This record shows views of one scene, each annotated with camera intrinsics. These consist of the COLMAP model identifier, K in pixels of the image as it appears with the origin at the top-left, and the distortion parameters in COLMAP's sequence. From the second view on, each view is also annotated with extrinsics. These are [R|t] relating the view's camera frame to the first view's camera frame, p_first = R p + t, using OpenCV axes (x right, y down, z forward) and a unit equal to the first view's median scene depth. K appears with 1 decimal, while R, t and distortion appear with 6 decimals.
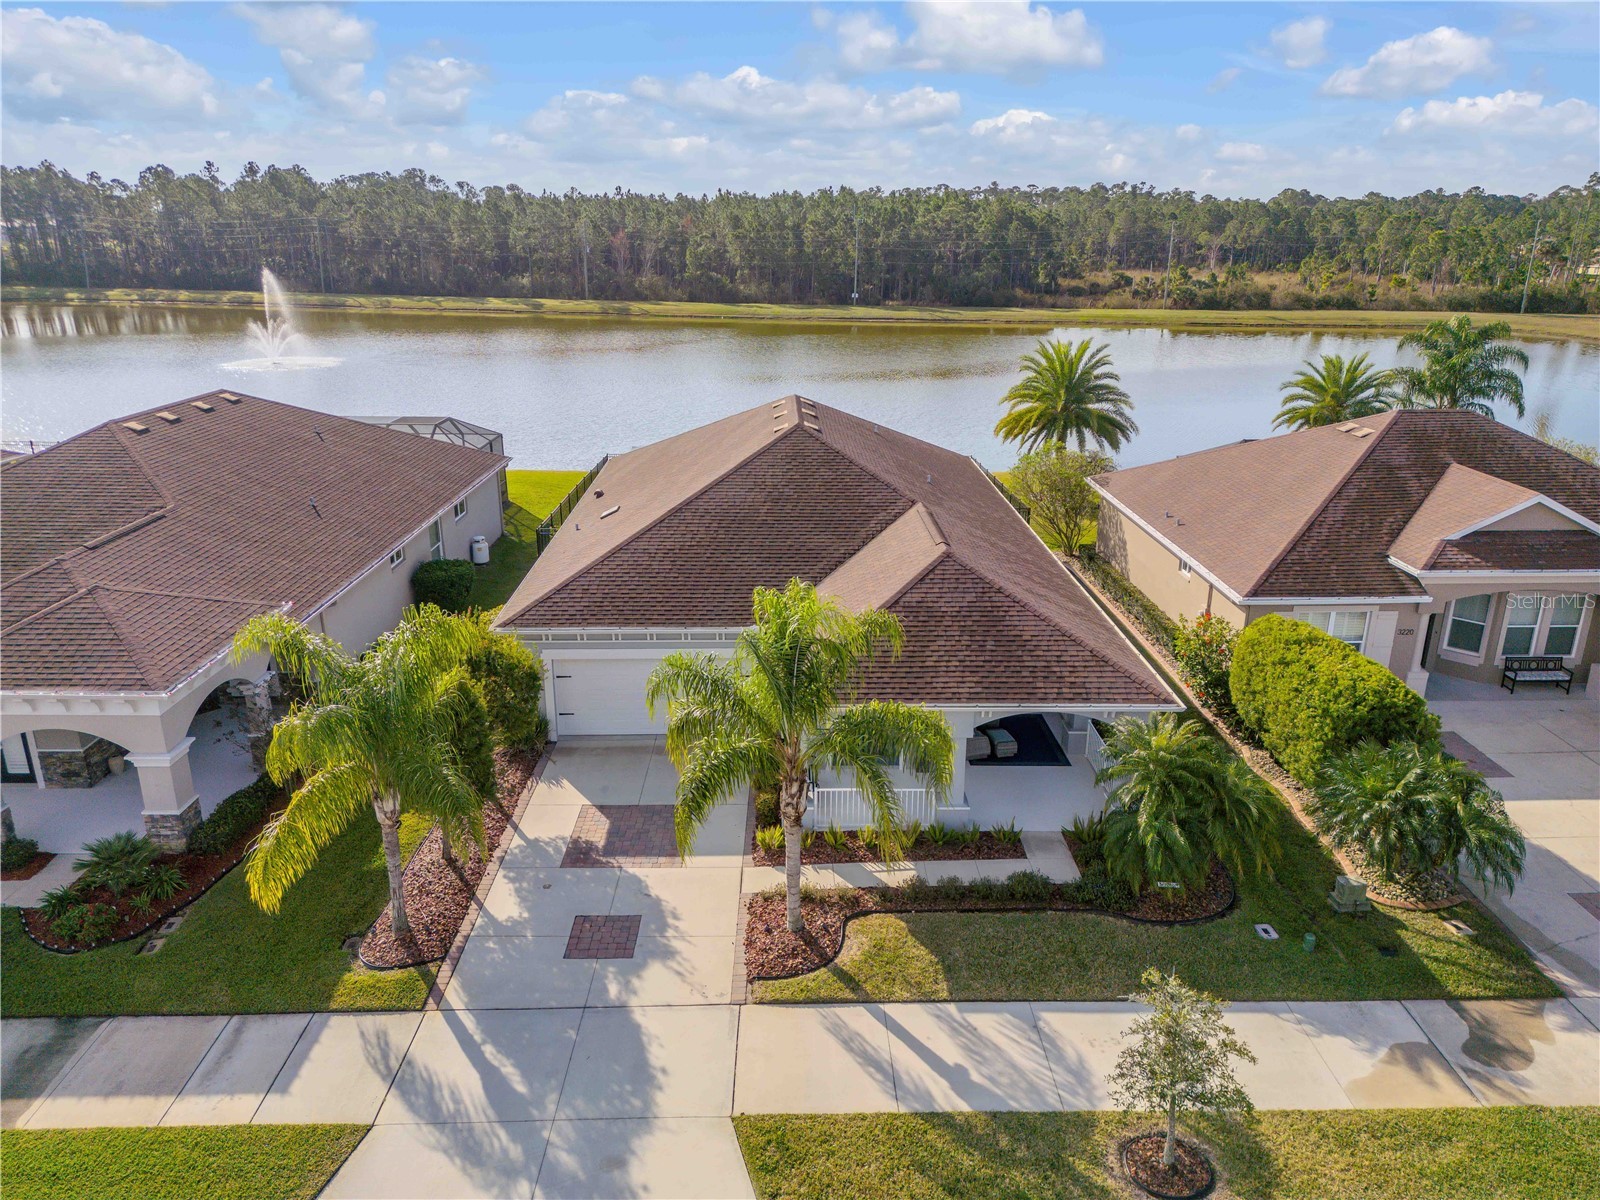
lens RADIAL K [[1121.0, 0, 800.0], [0, 1121.0, 600.0], [0, 0, 1]] dist [0.078319, -0.078690]
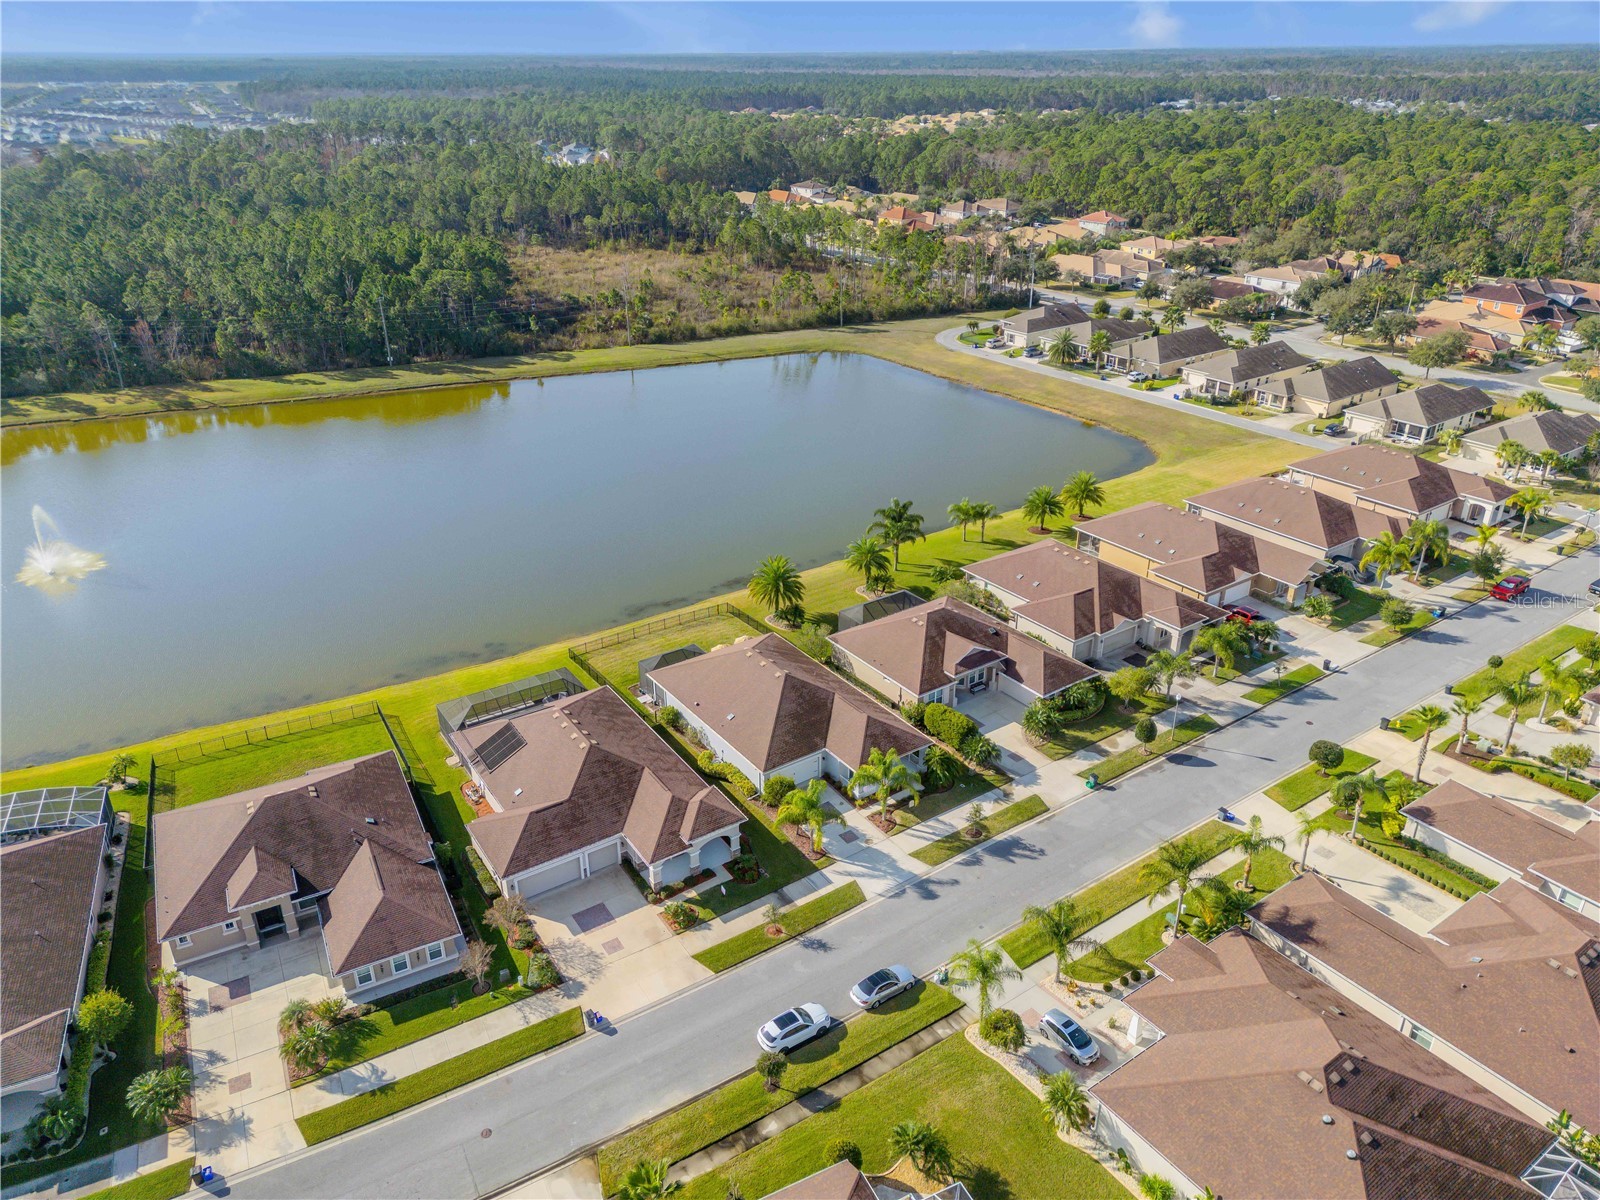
lens RADIAL K [[1121.0, 0, 800.0], [0, 1121.0, 600.0], [0, 0, 1]] dist [0.078319, -0.078690]
pose [[0.833040, -0.247363, 0.494829, -2.011989], [0.181723, 0.967186, 0.177562, -1.245765], [-0.522514, -0.057995, 0.850656, -2.276119]]
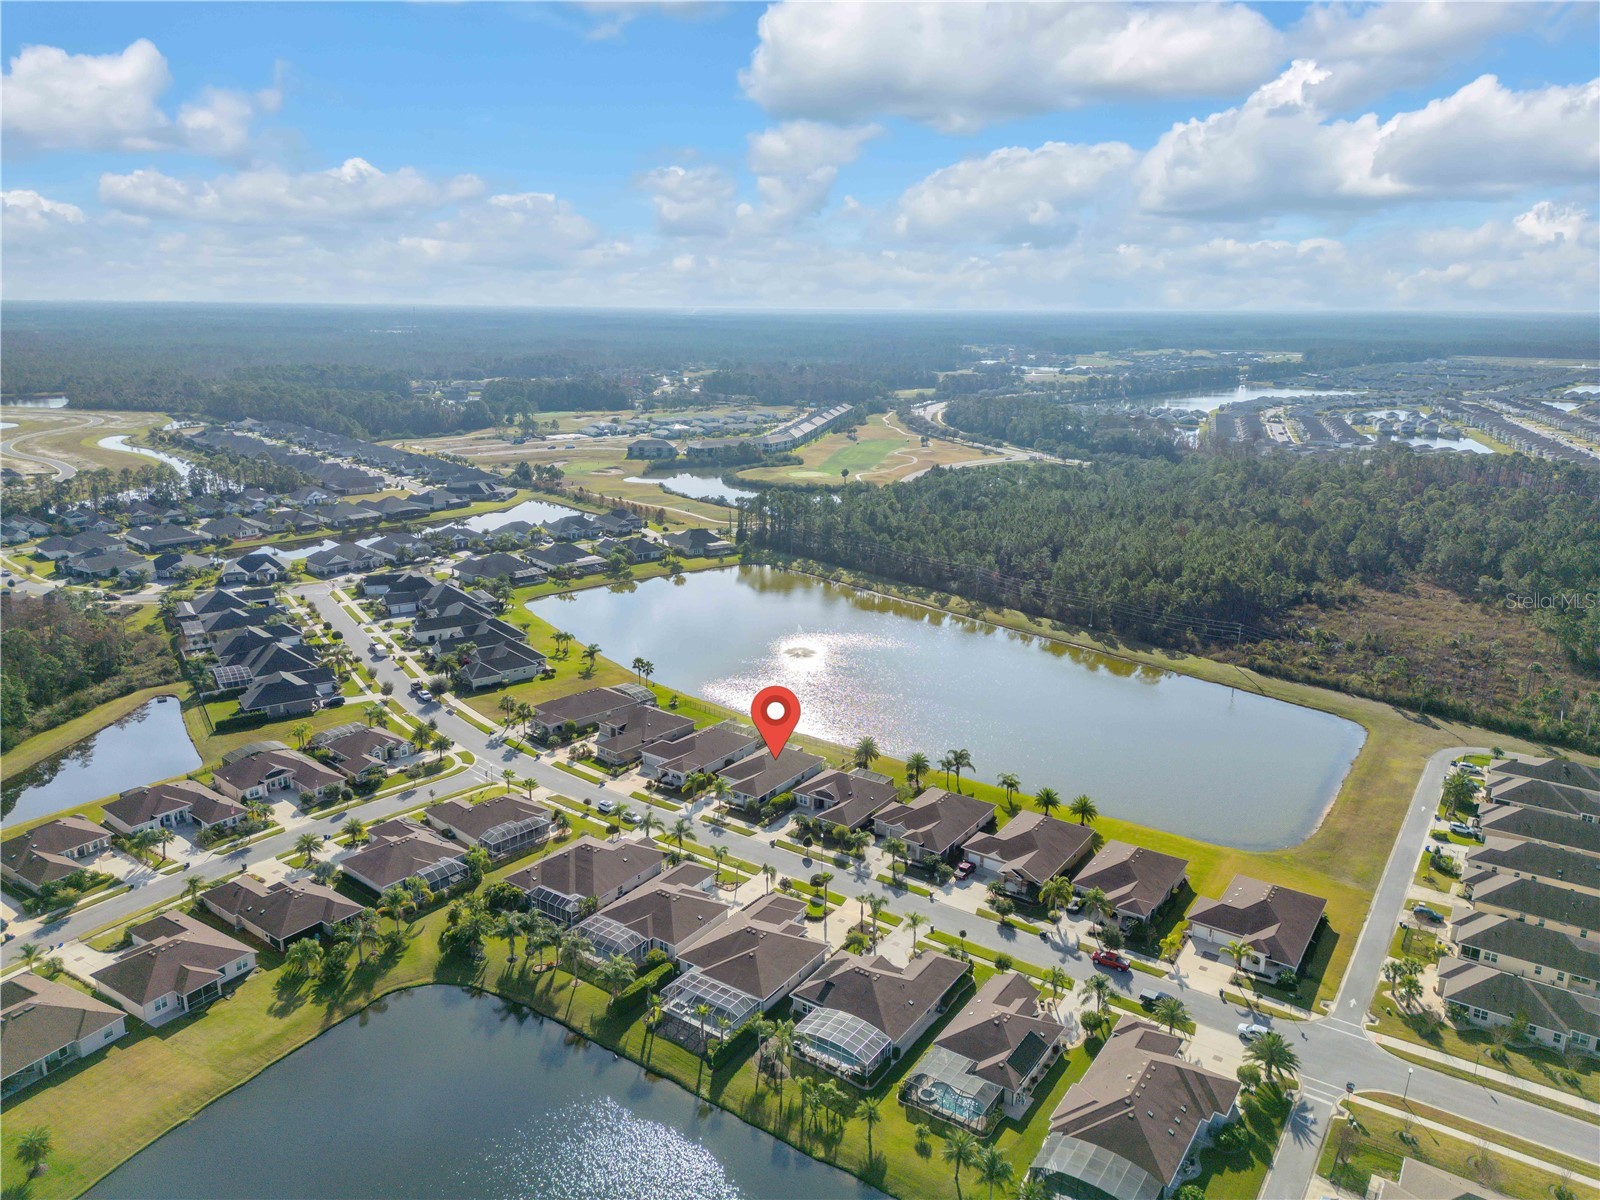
lens RADIAL K [[1111.3, 0, 800.0], [0, 1111.3, 600.0], [0, 0, 1]] dist [0.143060, -0.079239]
pose [[0.807791, 0.154066, -0.568979, 5.964799], [-0.192136, 0.981343, -0.007054, -1.623762], [0.557276, 0.115019, 0.822322, -7.130247]]
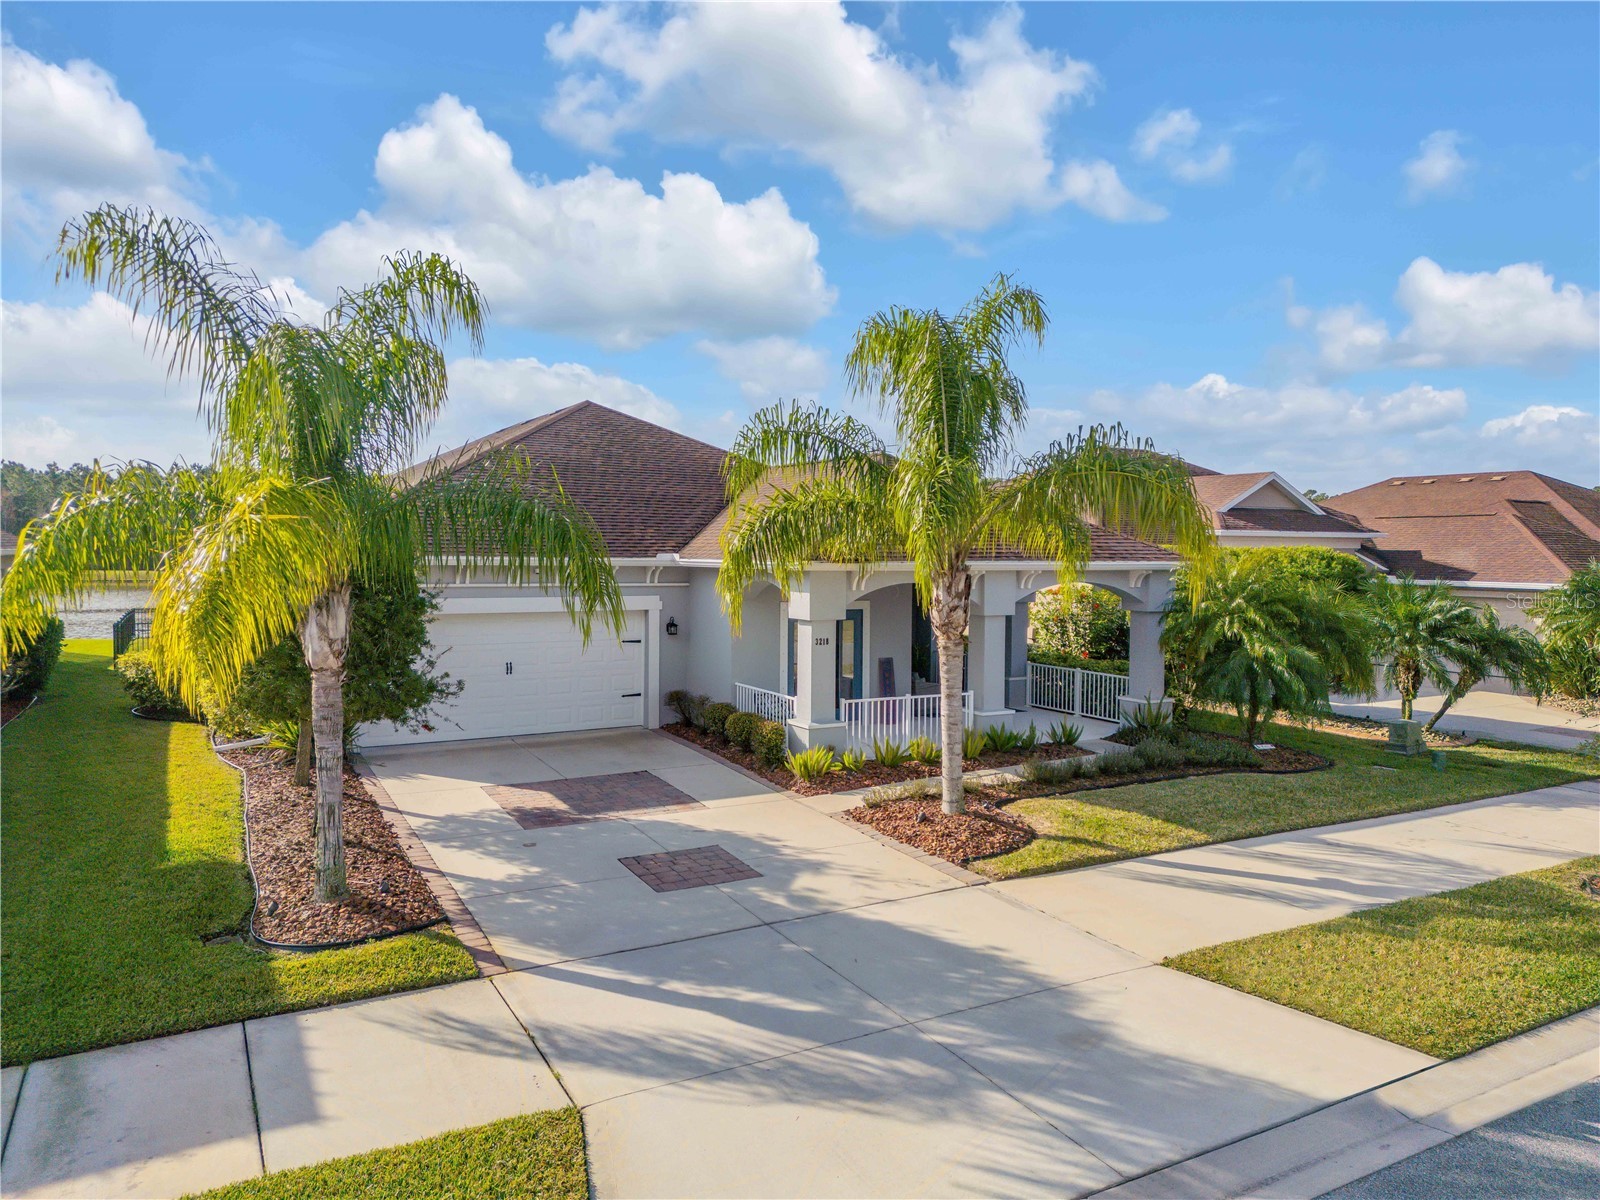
lens RADIAL K [[1121.0, 0, 800.0], [0, 1121.0, 600.0], [0, 0, 1]] dist [0.078319, -0.078690]
pose [[0.880395, -0.018106, 0.473896, -0.357946], [0.145688, 0.961277, -0.233928, 0.274357], [-0.451310, 0.274990, 0.848941, 0.378307]]
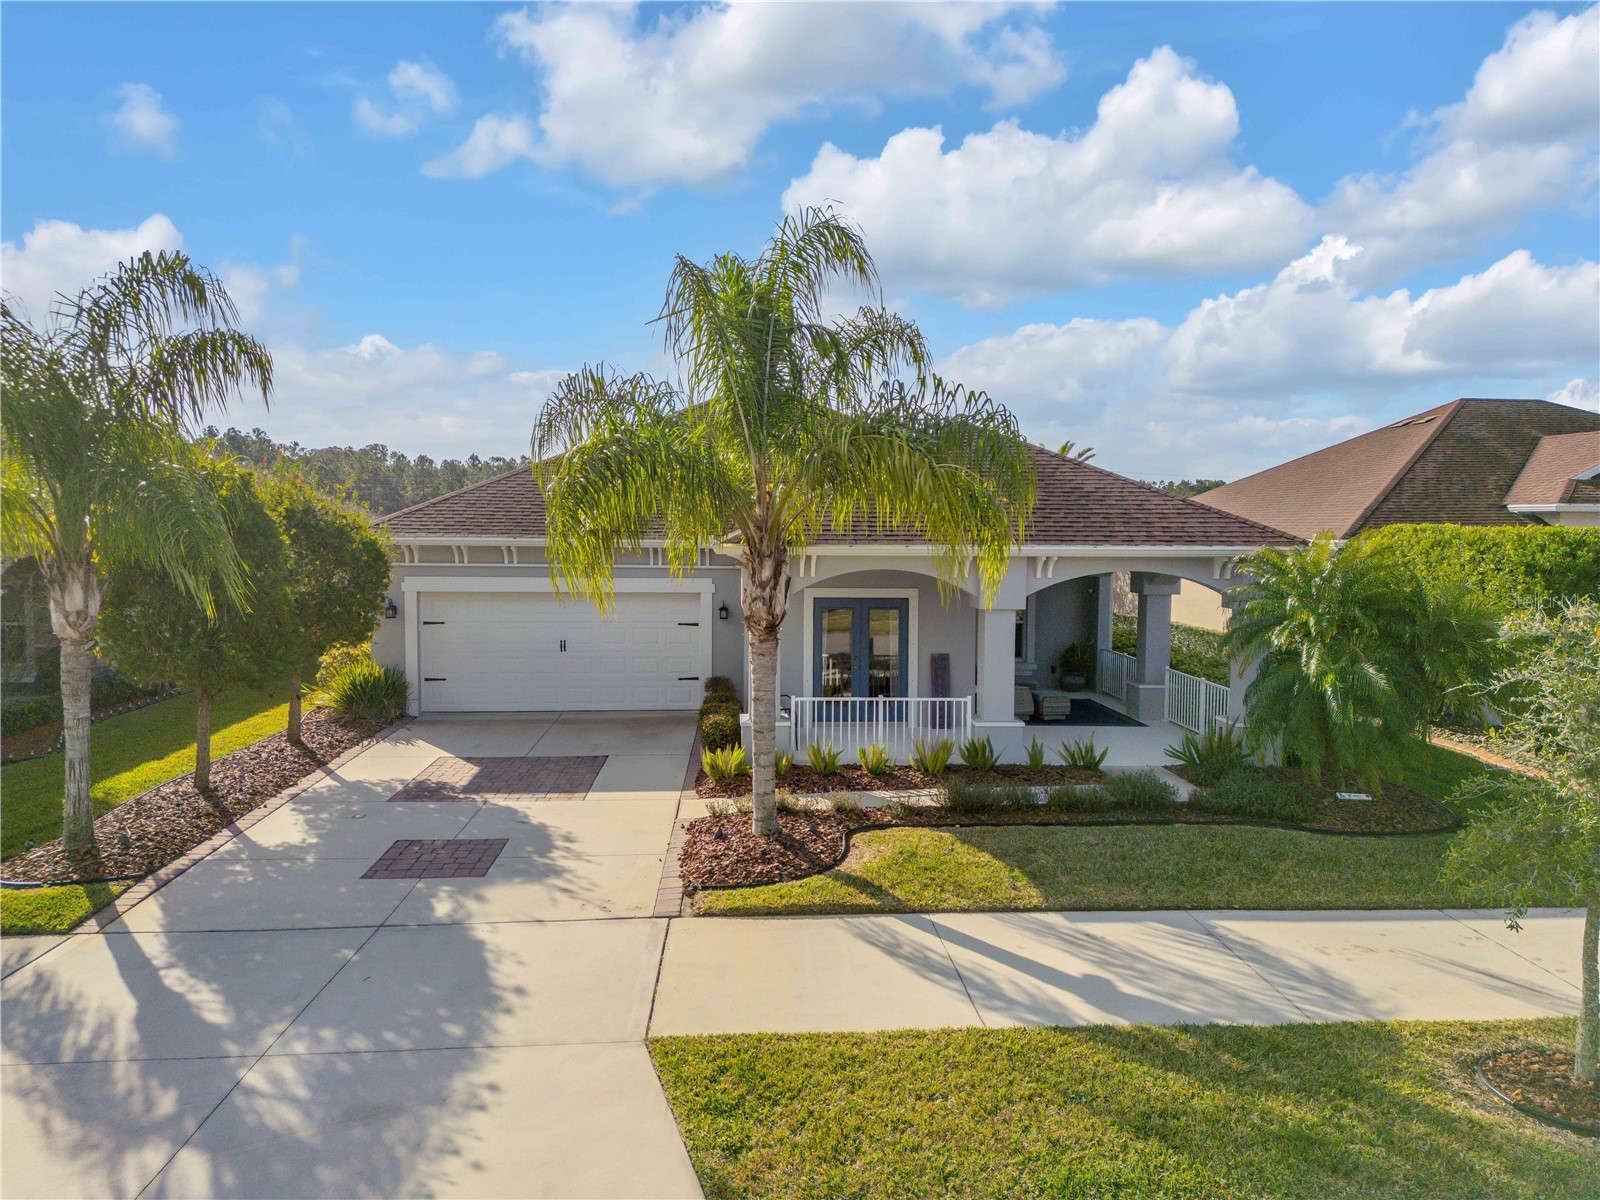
lens RADIAL K [[1121.0, 0, 800.0], [0, 1121.0, 600.0], [0, 0, 1]] dist [0.078319, -0.078690]
pose [[0.999019, 0.000186, 0.044274, -0.011328], [0.011036, 0.967384, -0.253075, 0.282763], [-0.042877, 0.253315, 0.966433, 0.346903]]
